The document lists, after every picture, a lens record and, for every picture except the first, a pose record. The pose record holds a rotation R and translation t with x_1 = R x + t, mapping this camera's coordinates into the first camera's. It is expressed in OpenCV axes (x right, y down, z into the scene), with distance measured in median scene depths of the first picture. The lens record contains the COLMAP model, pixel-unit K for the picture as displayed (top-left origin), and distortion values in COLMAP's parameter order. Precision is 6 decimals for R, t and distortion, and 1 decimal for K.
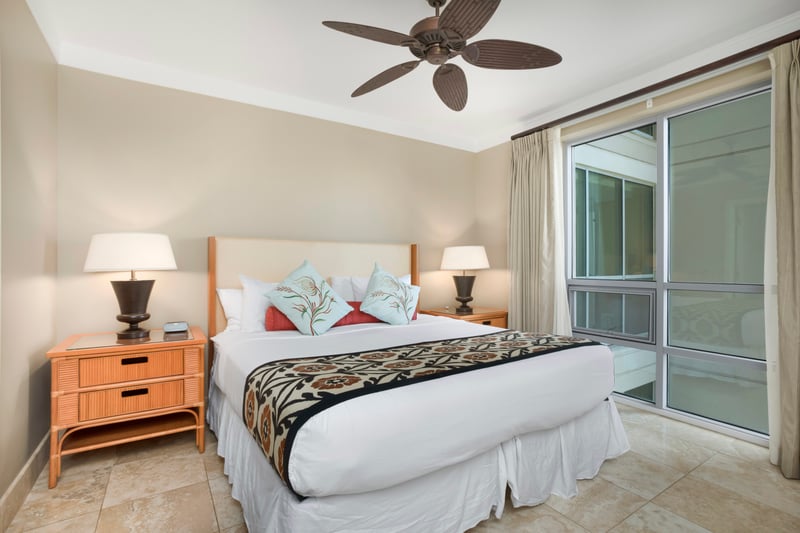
lens RADIAL K [[389.6, 0, 400.0], [0, 389.6, 266.5], [0, 0, 1]] dist [0.000271, 0.000151]
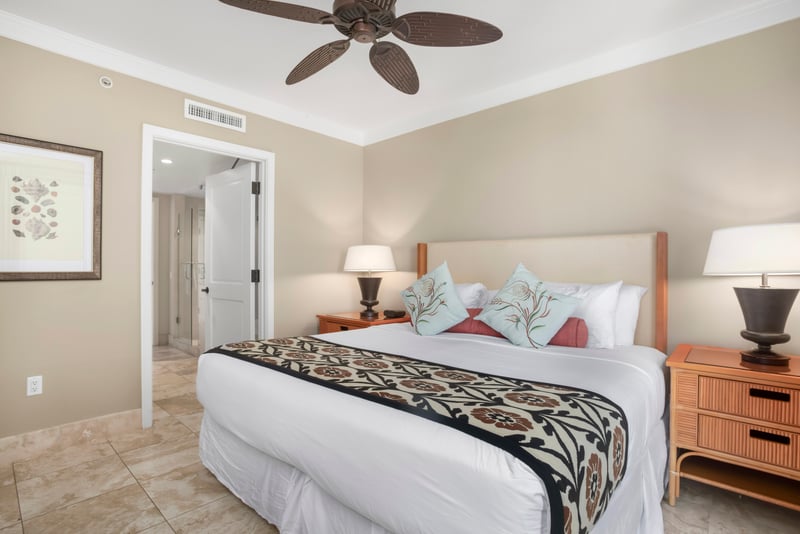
lens RADIAL K [[388.0, 0, 400.0], [0, 388.0, 267.0], [0, 0, 1]] dist [0.000325, 0.000330]
pose [[0.285911, -0.004706, -0.958245, 0.725161], [0.000971, 0.999989, -0.004622, 0.003519], [0.958256, 0.000391, 0.285913, 0.664558]]
